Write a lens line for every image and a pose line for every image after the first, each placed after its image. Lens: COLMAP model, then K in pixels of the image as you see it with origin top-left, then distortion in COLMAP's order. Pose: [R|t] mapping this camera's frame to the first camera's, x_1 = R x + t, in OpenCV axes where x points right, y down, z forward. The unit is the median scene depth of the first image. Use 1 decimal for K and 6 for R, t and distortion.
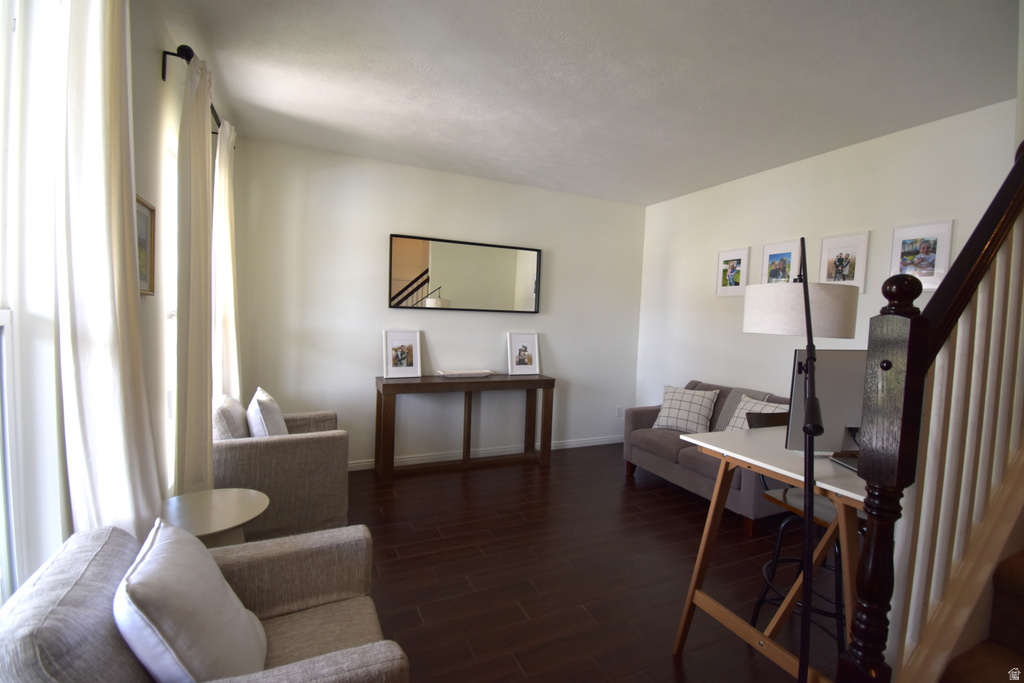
lens RADIAL K [[475.0, 0, 512.2], [0, 475.0, 333.5], [0, 0, 1]] dist [0.000735, 0.000143]
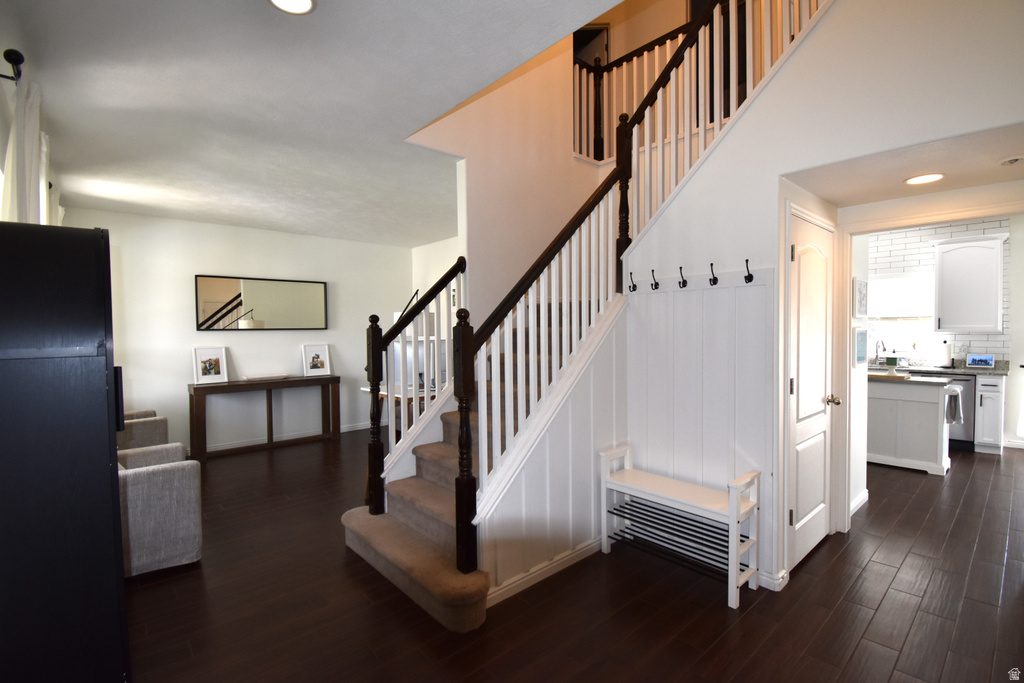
lens RADIAL K [[475.0, 0, 512.2], [0, 475.0, 333.5], [0, 0, 1]] dist [0.000735, 0.000143]
pose [[0.947719, -0.051696, 0.314892, 0.138535], [0.060136, 0.998043, -0.017139, 0.025517], [-0.313390, 0.035180, 0.948973, -0.470561]]
